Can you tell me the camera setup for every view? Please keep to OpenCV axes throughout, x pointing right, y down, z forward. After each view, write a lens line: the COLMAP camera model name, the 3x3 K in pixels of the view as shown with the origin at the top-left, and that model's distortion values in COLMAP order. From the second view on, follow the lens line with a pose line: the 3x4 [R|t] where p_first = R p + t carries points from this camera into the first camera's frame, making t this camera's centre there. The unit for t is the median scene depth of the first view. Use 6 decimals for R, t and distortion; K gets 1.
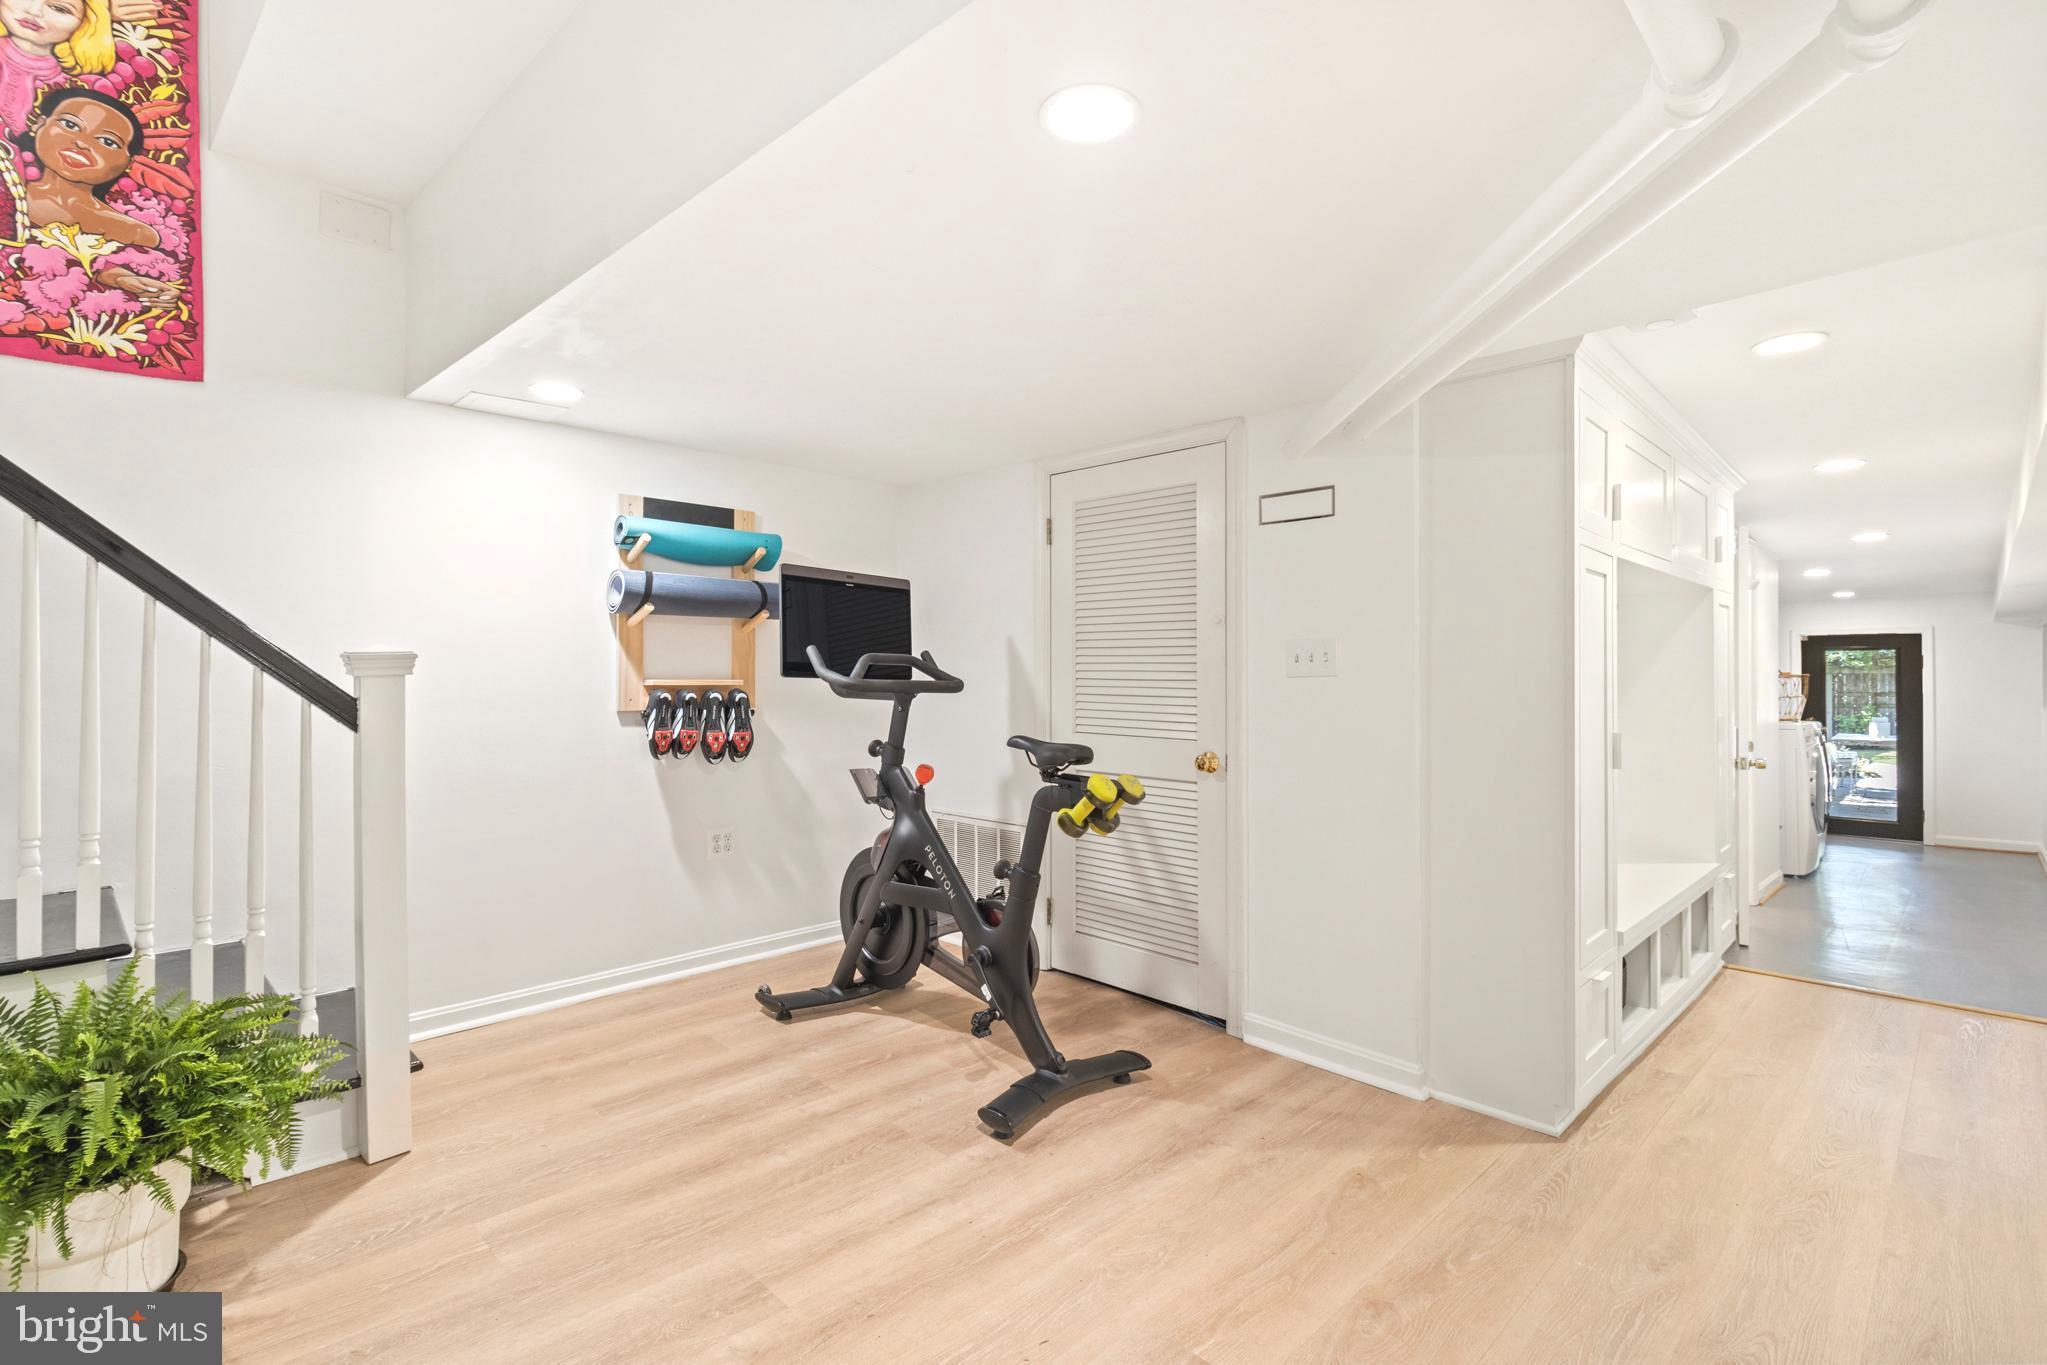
lens RADIAL K [[958.8, 0, 1010.6], [0, 958.8, 674.1], [0, 0, 1]] dist [0.001427, -0.000364]
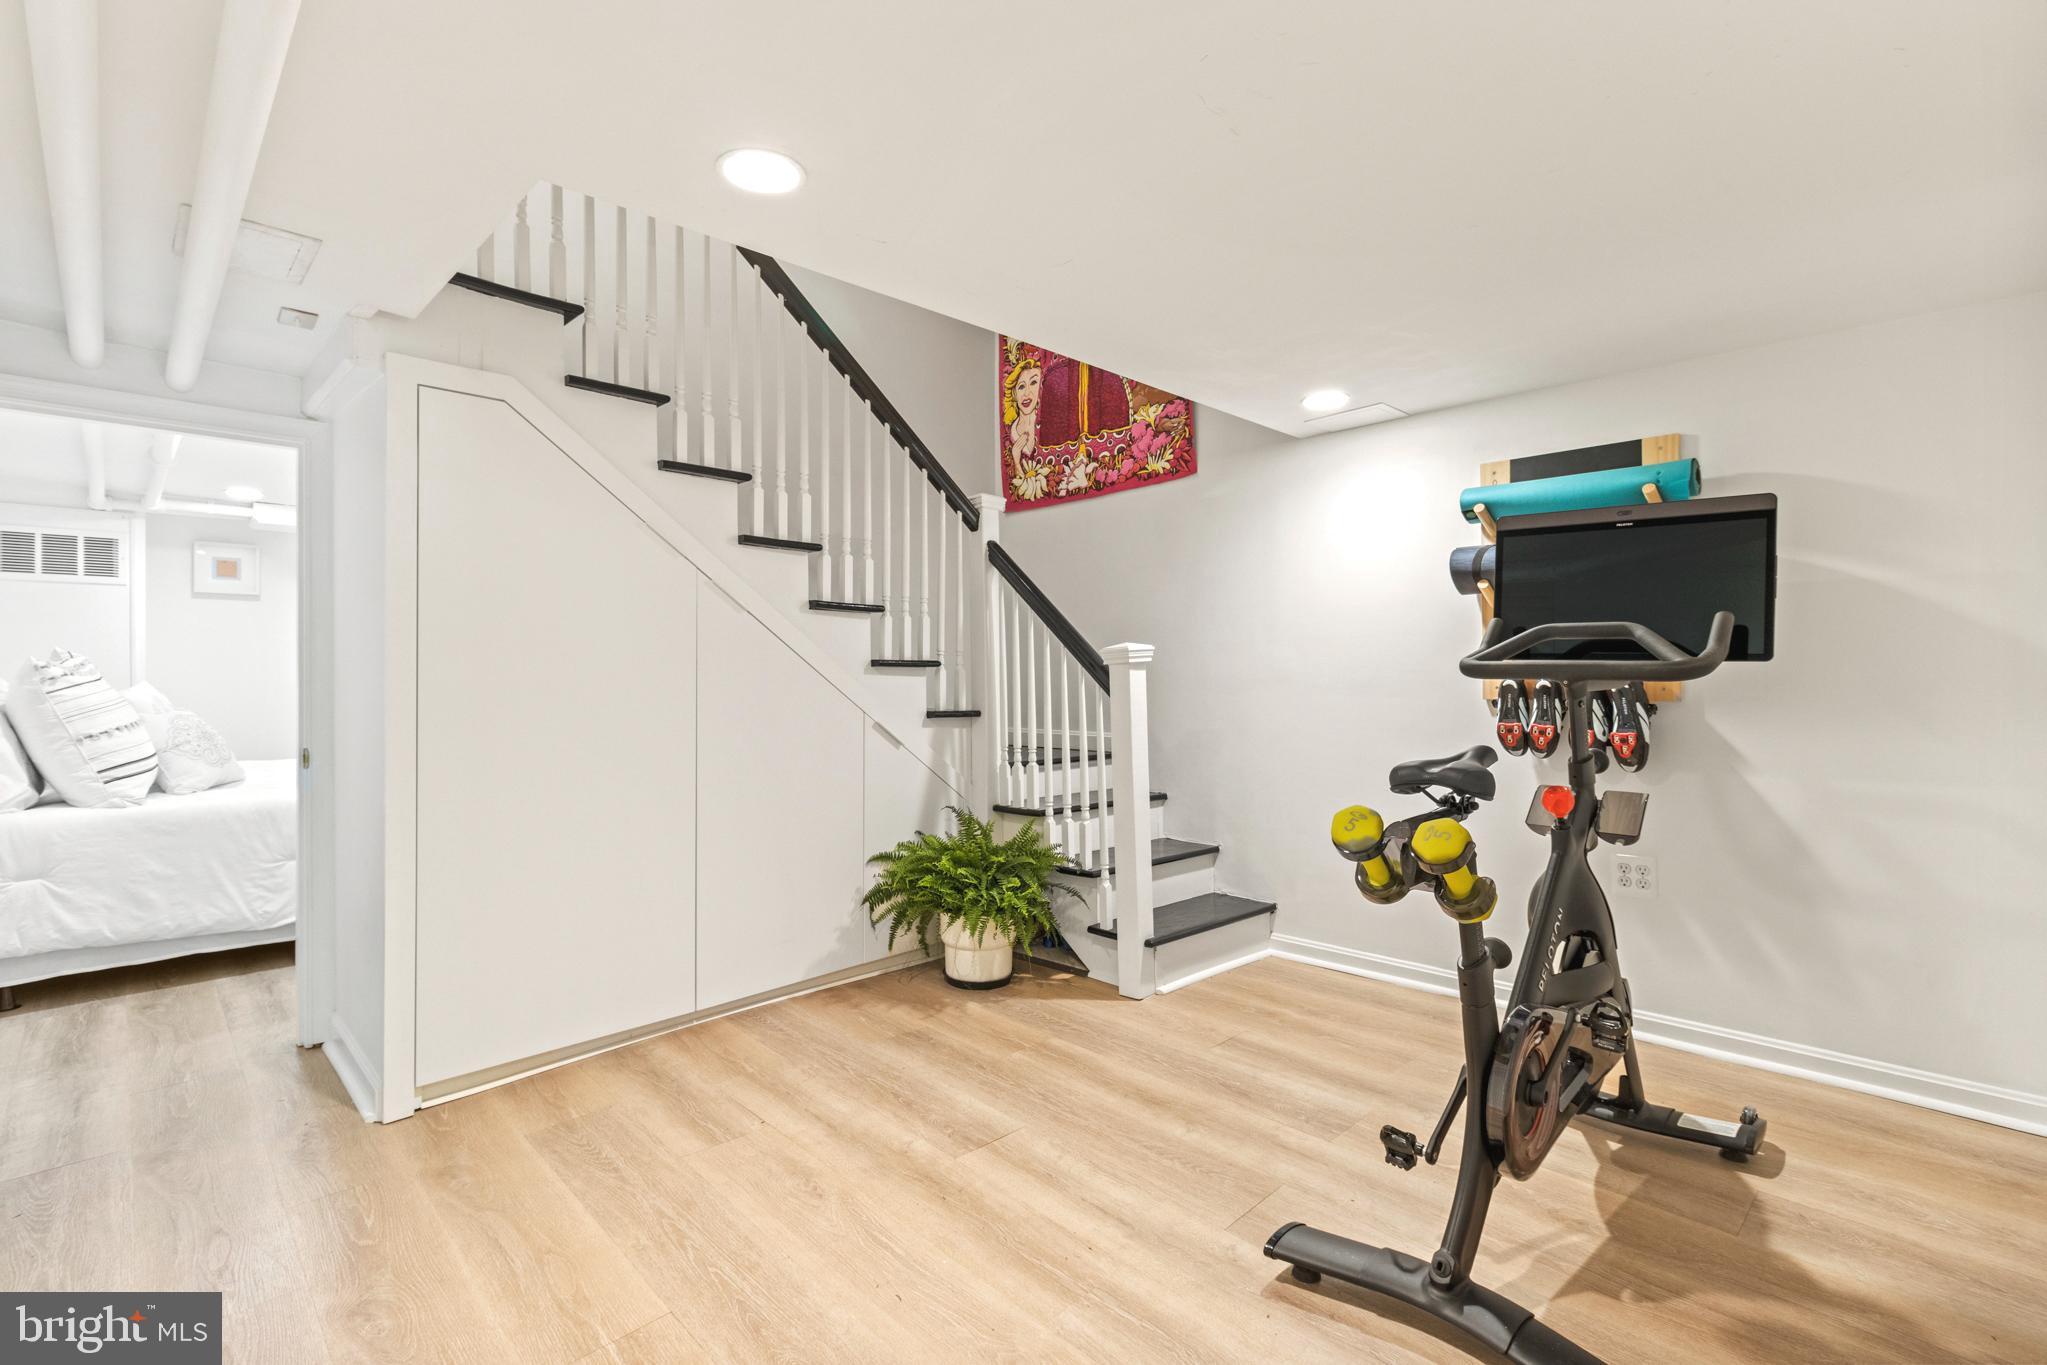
lens RADIAL K [[958.8, 0, 1014.4], [0, 958.8, 678.1], [0, 0, 1]] dist [0.001427, -0.000364]
pose [[-0.027350, 0.000608, -0.999626, 0.718741], [0.007384, 0.999973, 0.000406, 0.019032], [0.999599, -0.007371, -0.027354, 0.780946]]
